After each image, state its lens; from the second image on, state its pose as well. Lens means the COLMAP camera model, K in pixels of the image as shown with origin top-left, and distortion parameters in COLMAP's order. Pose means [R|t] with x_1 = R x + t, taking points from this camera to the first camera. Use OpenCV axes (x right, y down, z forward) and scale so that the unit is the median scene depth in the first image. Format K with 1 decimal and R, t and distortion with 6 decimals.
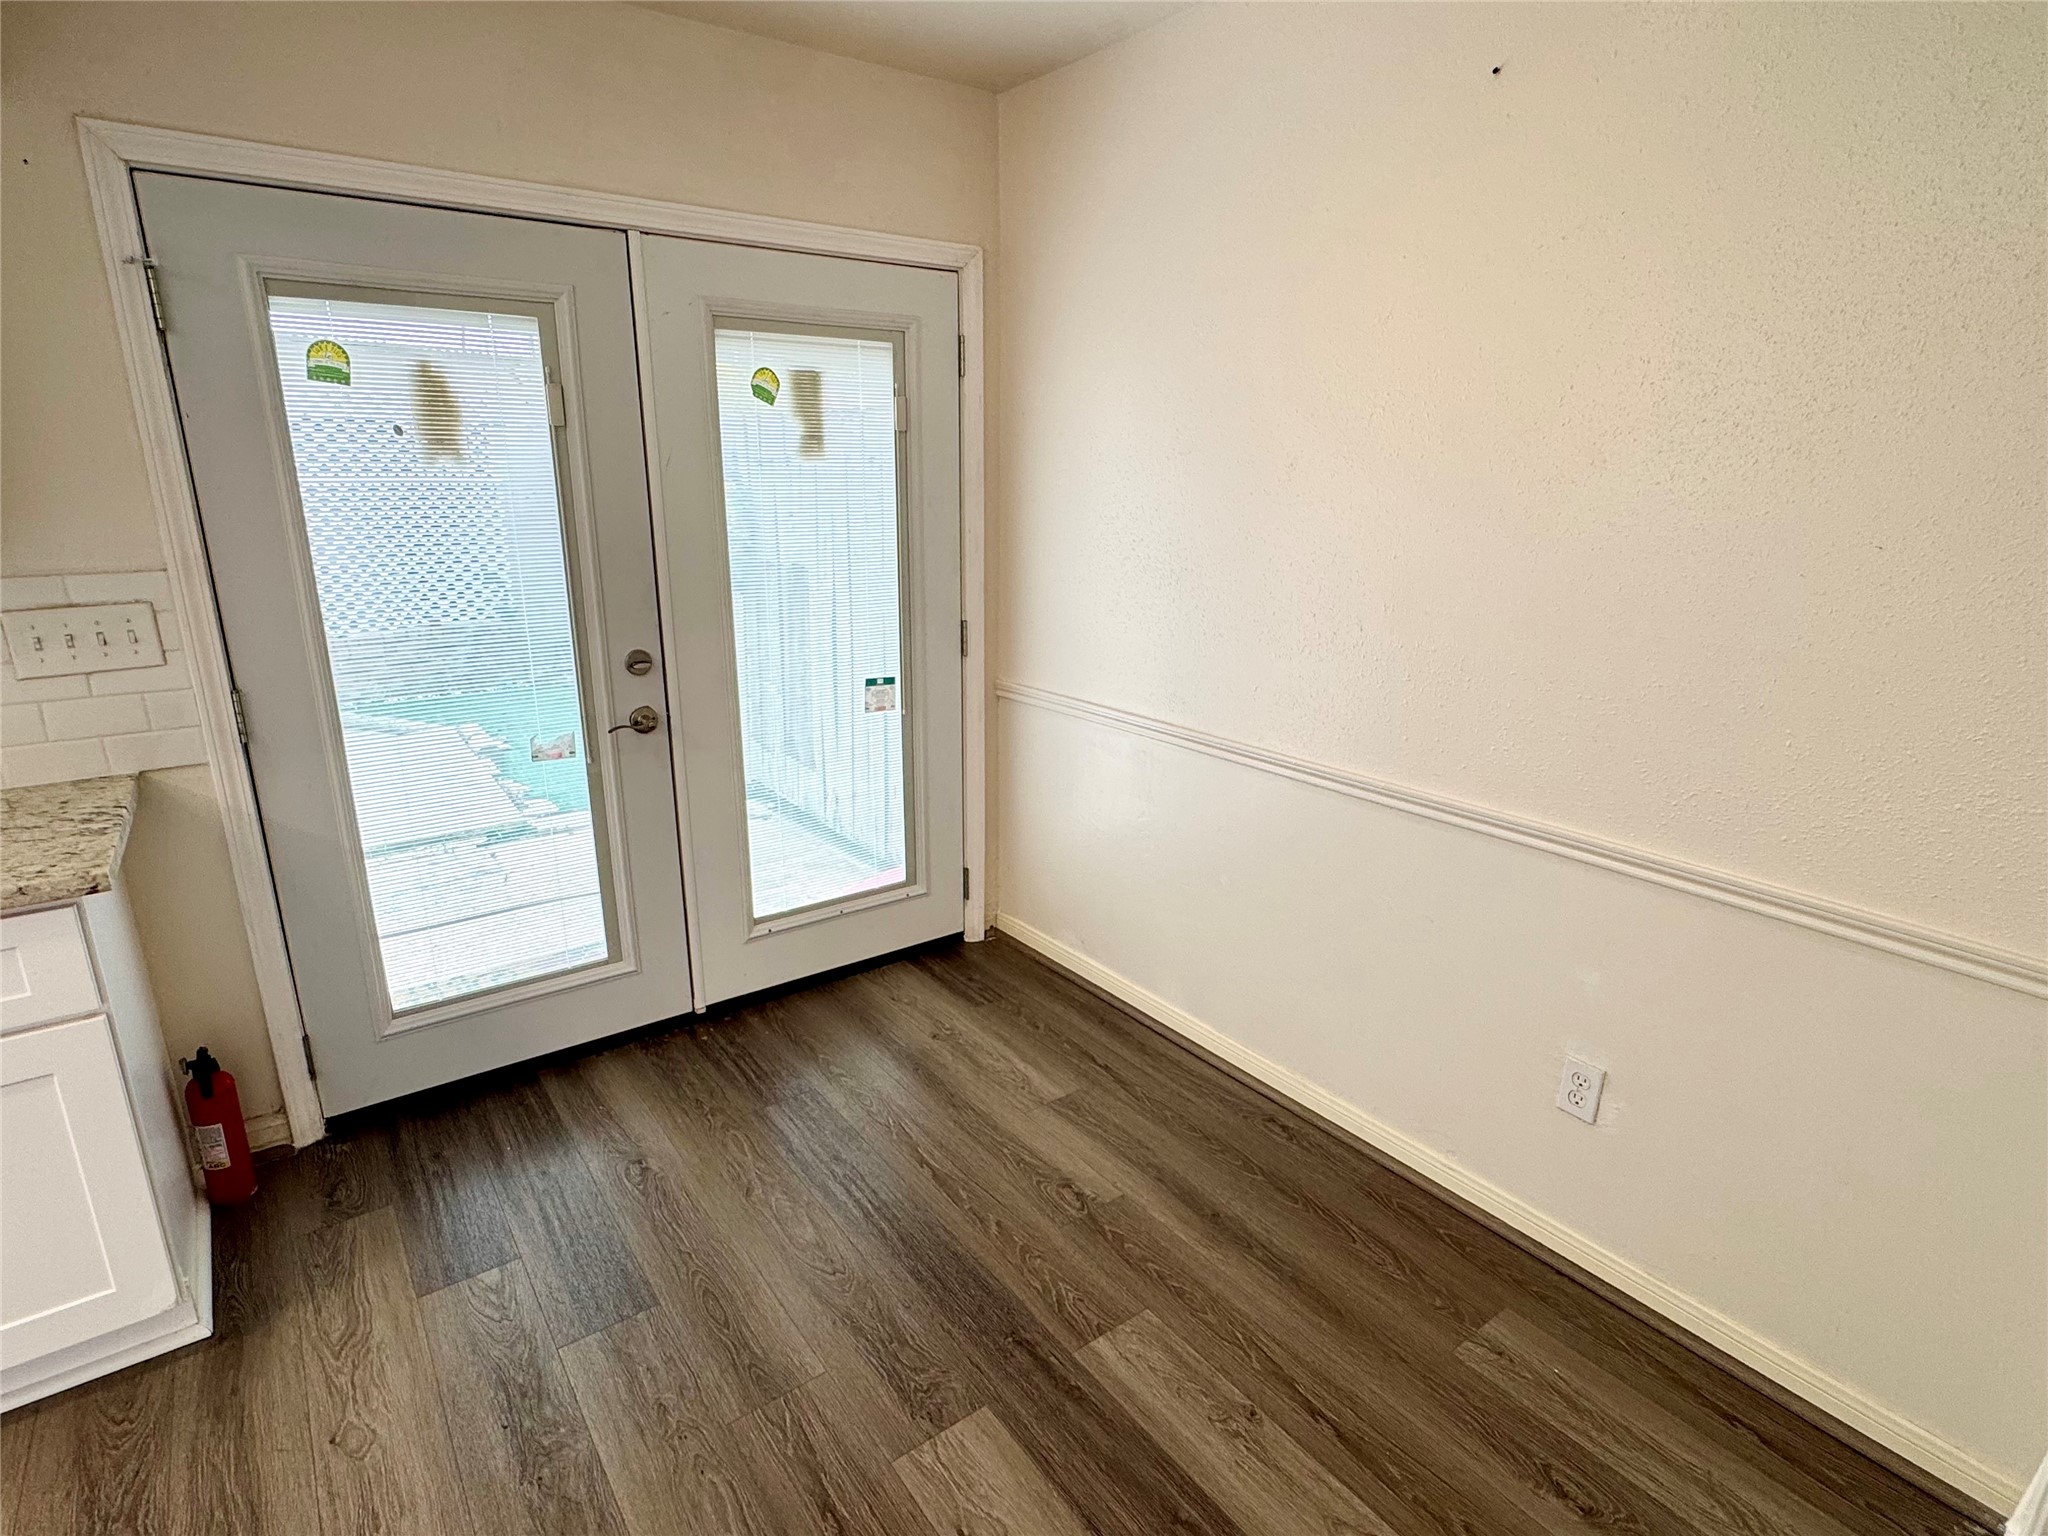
lens RADIAL K [[1068.7, 0, 1023.1], [0, 1068.7, 765.0], [0, 0, 1]] dist [-0.000846, 0.000753]
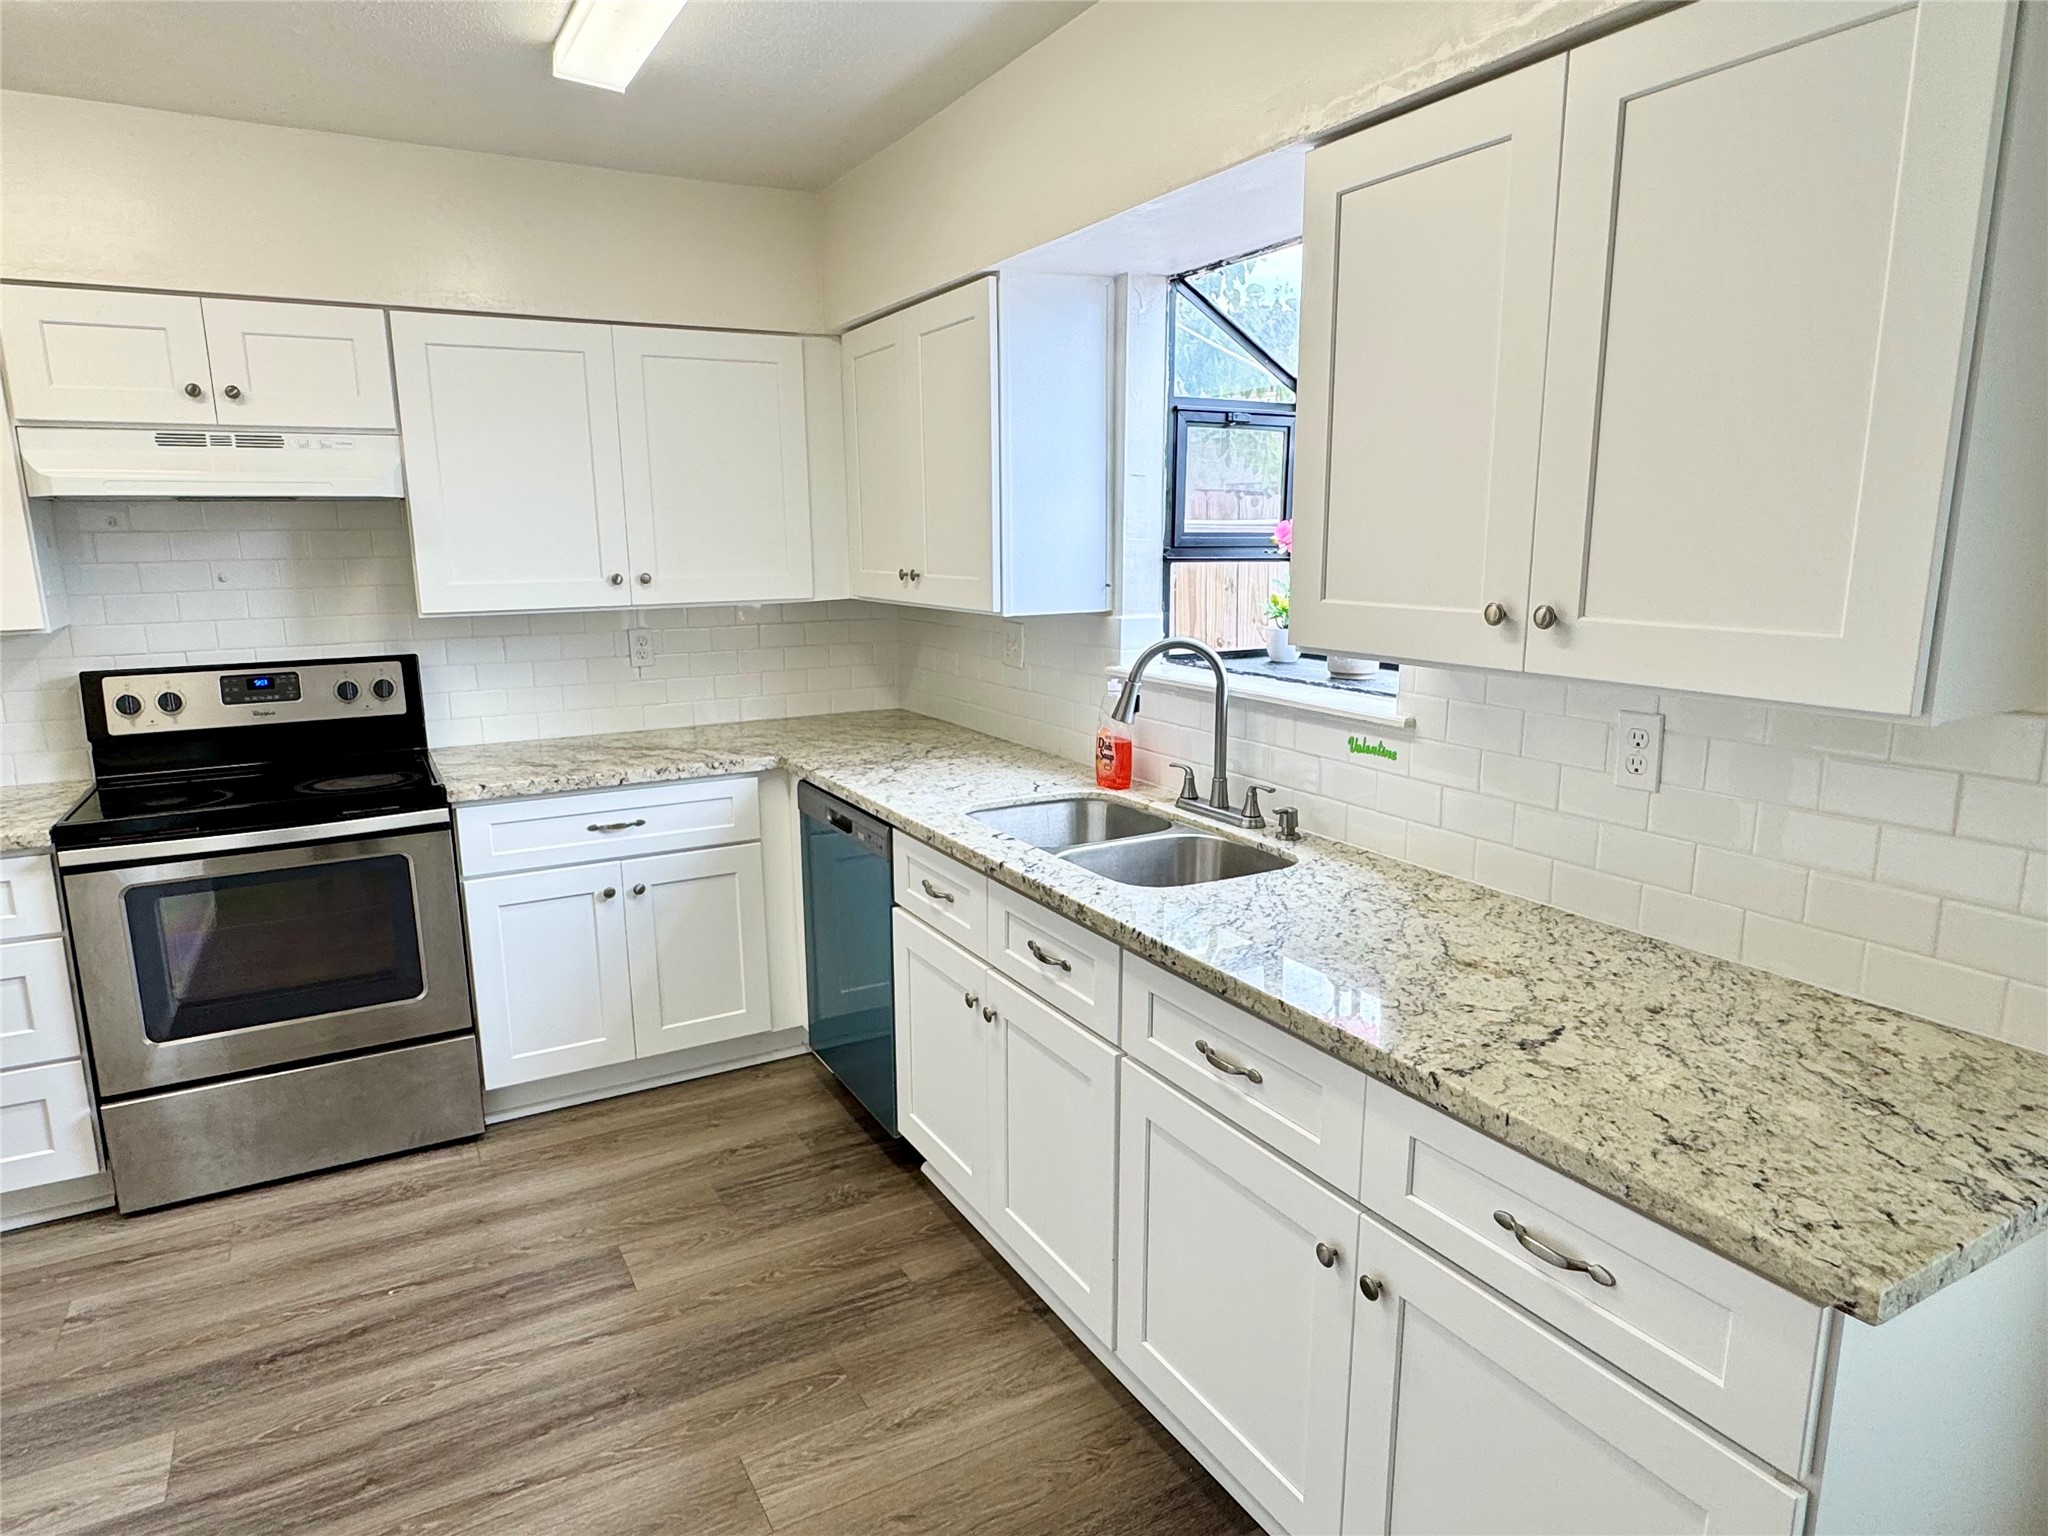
lens RADIAL K [[1219.5, 0, 1015.7], [0, 1219.5, 769.9], [0, 0, 1]] dist [-0.004929, 0.001715]
pose [[-0.120268, 0.195479, -0.973305, -0.207532], [-0.261485, 0.939563, 0.221013, -0.131005], [0.957685, 0.281085, -0.061884, 0.430645]]
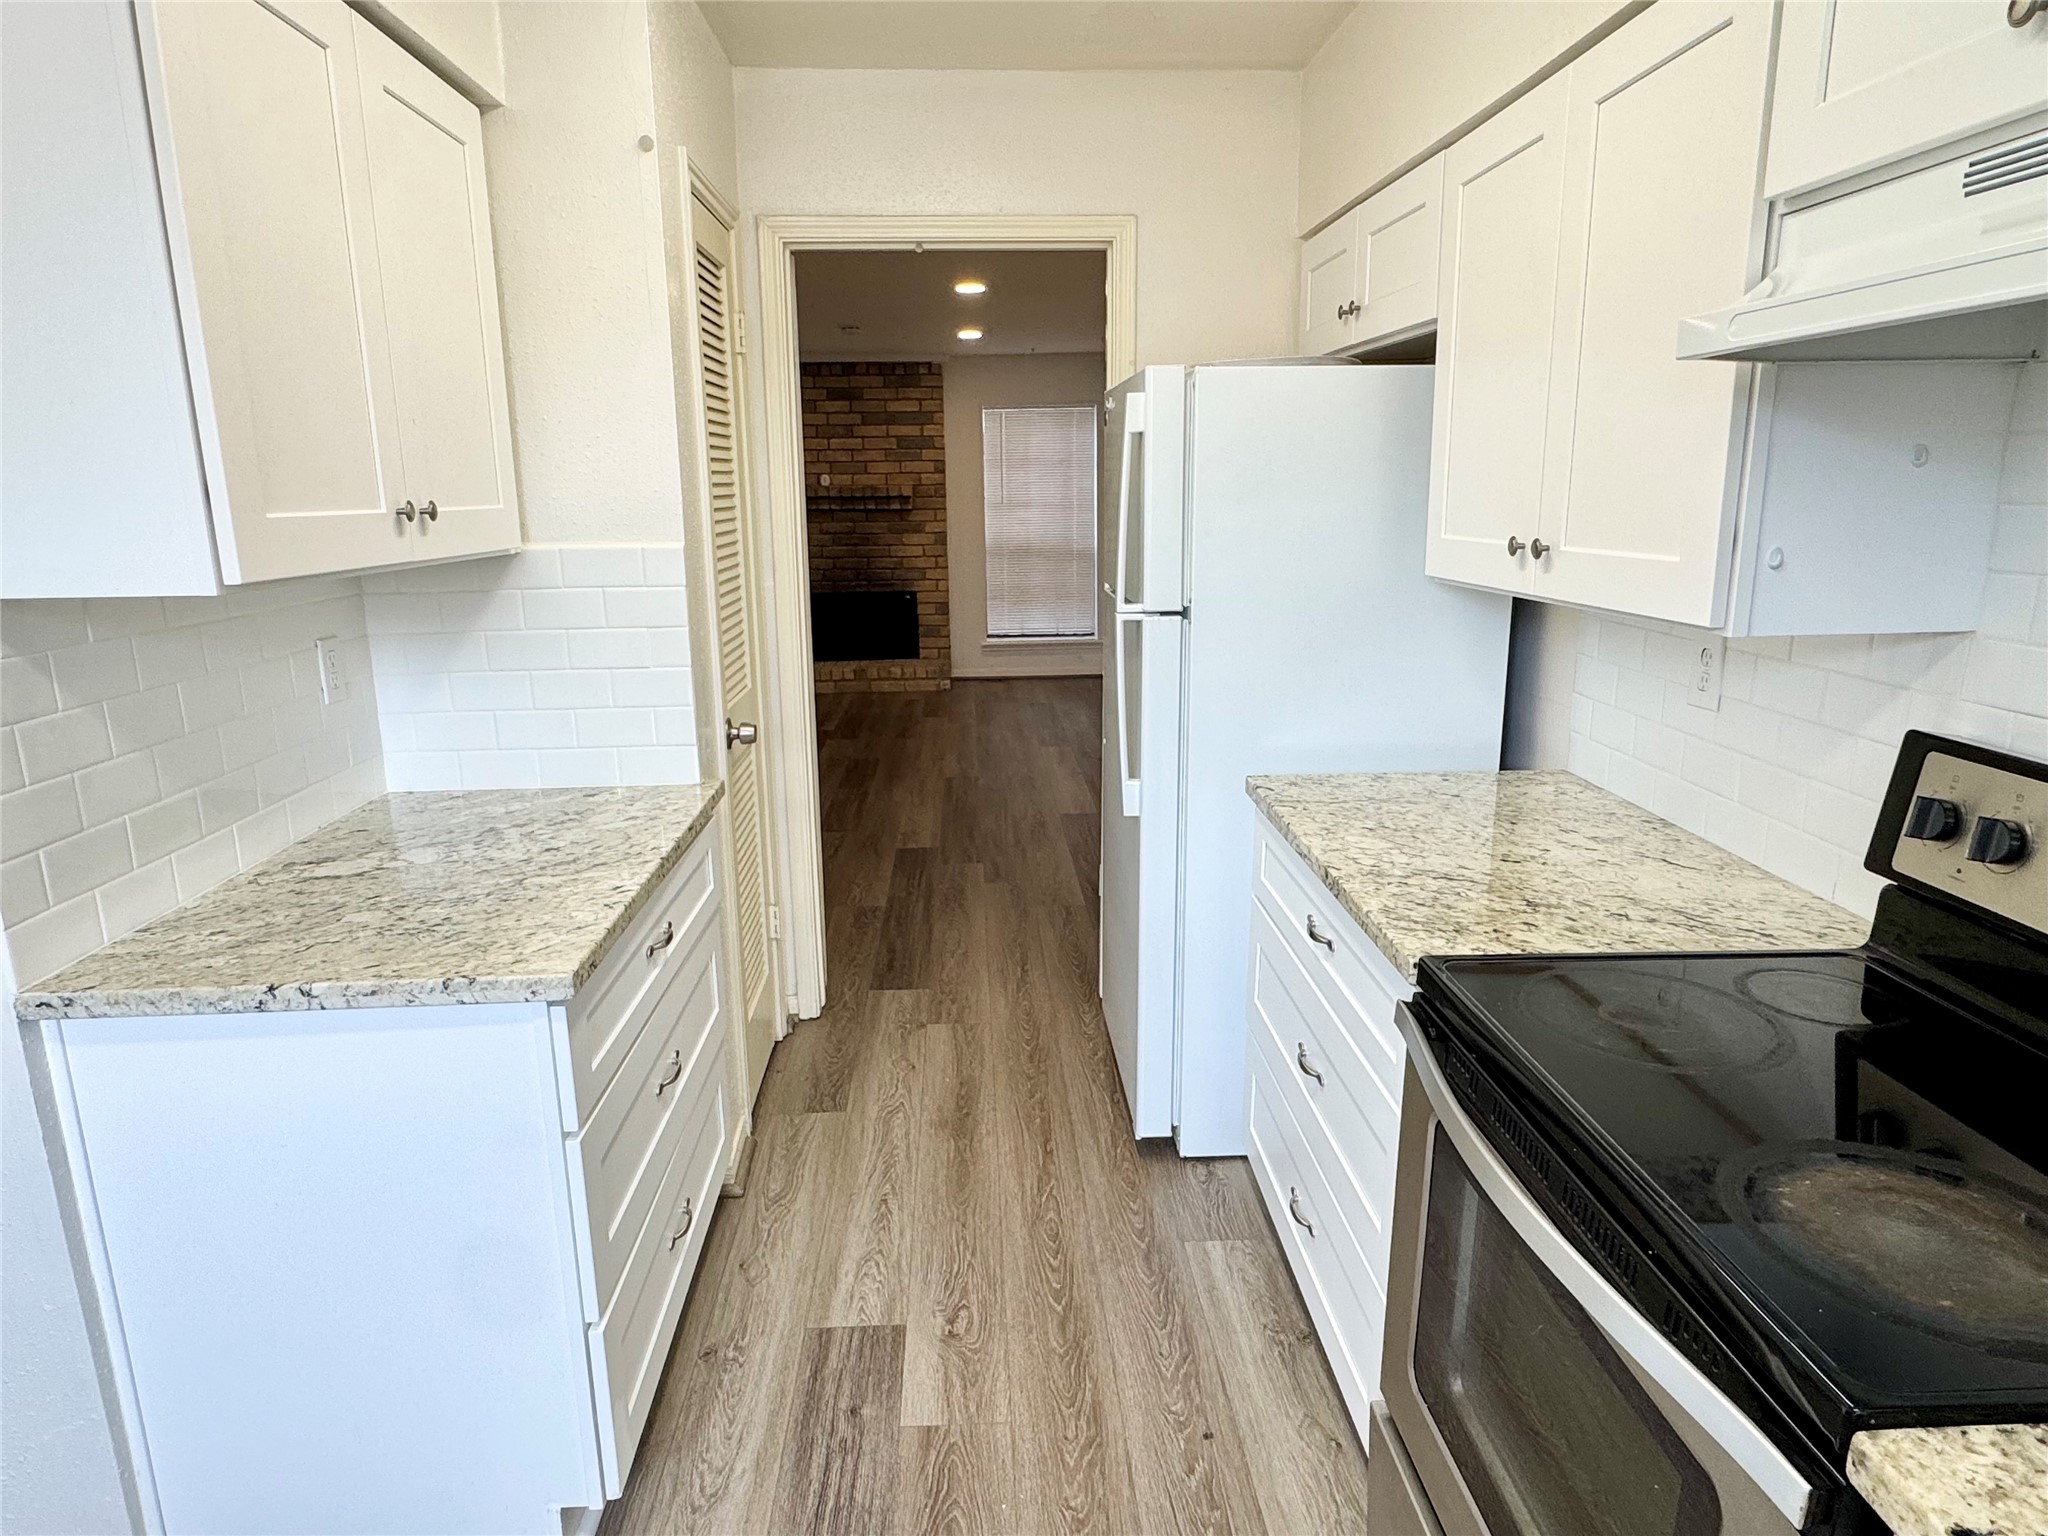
lens RADIAL K [[1219.5, 0, 1010.4], [0, 1219.5, 763.5], [0, 0, 1]] dist [-0.004929, 0.001715]
pose [[-0.827921, -0.114445, 0.549044, -1.473480], [0.167496, 0.883827, 0.436801, 0.000336], [-0.535249, 0.453599, -0.712570, 0.015829]]
